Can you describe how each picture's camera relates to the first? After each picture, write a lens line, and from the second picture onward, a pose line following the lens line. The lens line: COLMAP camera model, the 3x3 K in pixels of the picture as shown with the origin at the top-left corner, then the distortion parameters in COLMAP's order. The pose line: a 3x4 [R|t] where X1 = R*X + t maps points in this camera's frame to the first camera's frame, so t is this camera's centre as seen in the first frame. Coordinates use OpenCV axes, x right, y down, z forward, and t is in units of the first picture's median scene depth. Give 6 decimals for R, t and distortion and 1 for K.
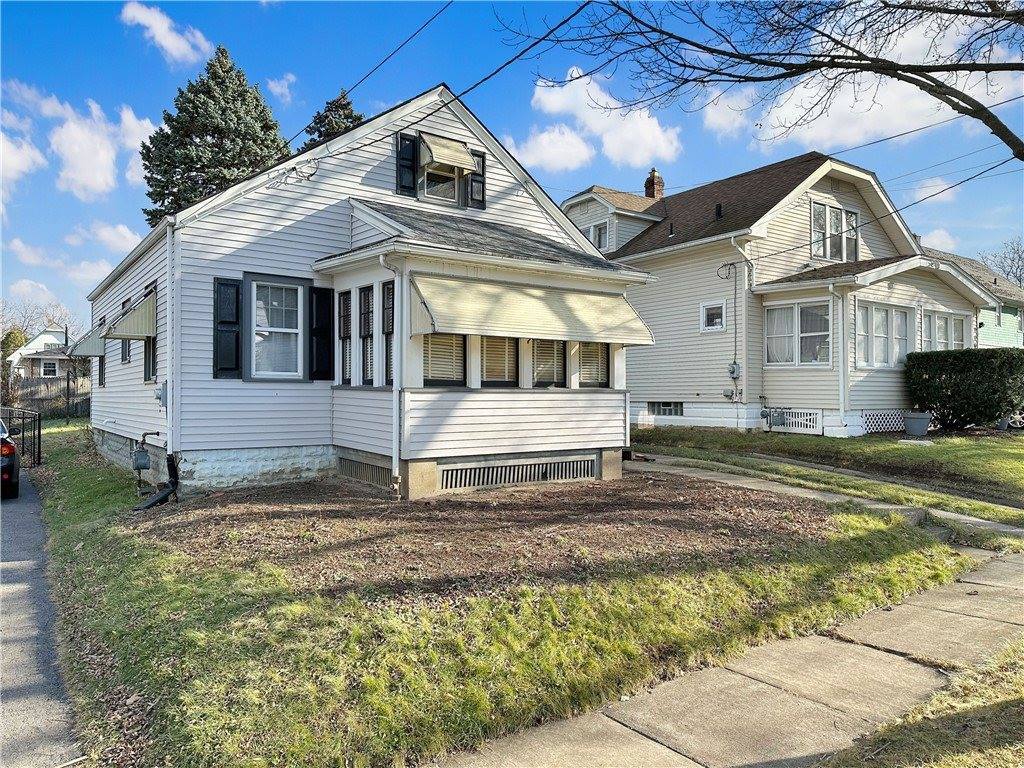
lens RADIAL K [[733.3, 0, 510.6], [0, 733.3, 386.1], [0, 0, 1]] dist [0.022460, -0.020838]
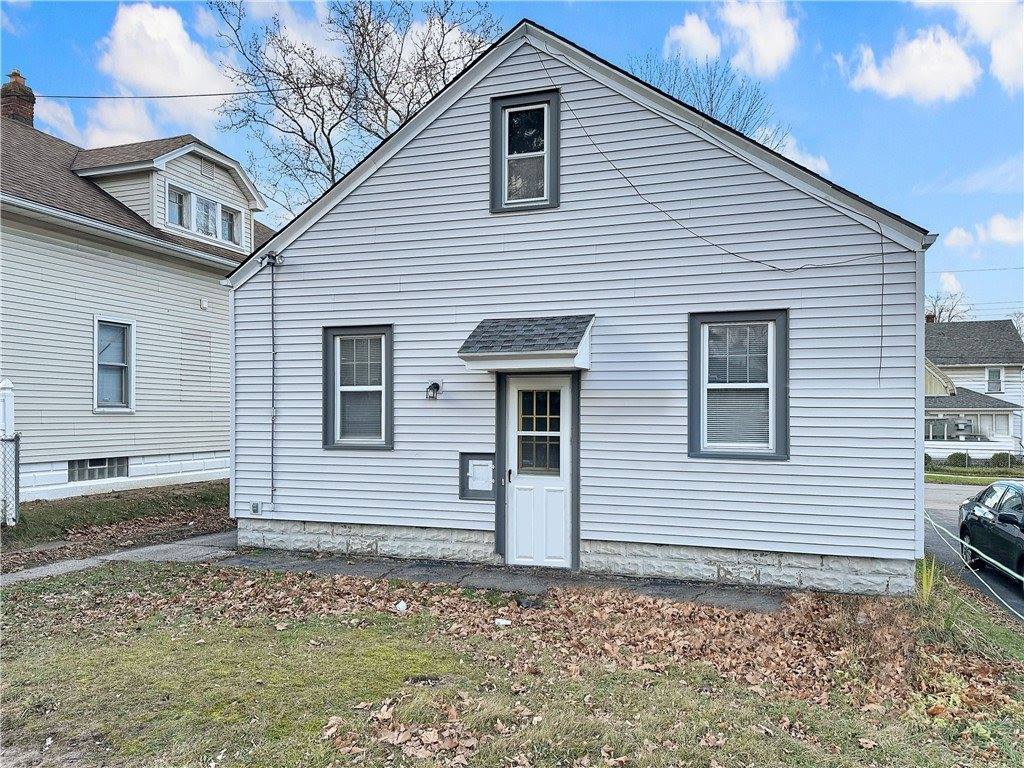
lens RADIAL K [[733.3, 0, 513.1], [0, 733.3, 387.0], [0, 0, 1]] dist [0.022460, -0.020838]
pose [[-0.580808, 0.046063, 0.812736, -0.917040], [0.004790, 0.998574, -0.053172, -0.007223], [-0.814027, -0.026990, -0.580200, 1.935556]]
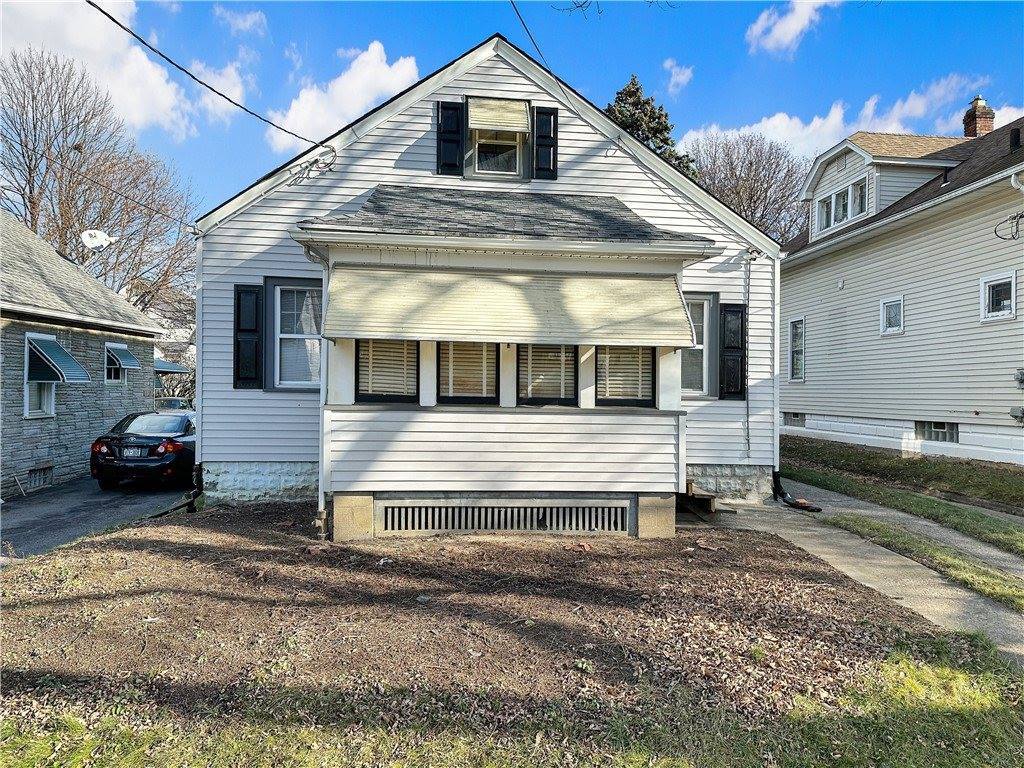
lens RADIAL K [[733.3, 0, 516.6], [0, 733.3, 382.9], [0, 0, 1]] dist [0.022460, -0.020838]
pose [[0.864490, 0.008753, -0.502573, 0.389788], [-0.010196, 0.999948, -0.000122, -0.020616], [0.502546, 0.005229, 0.864535, 0.333843]]
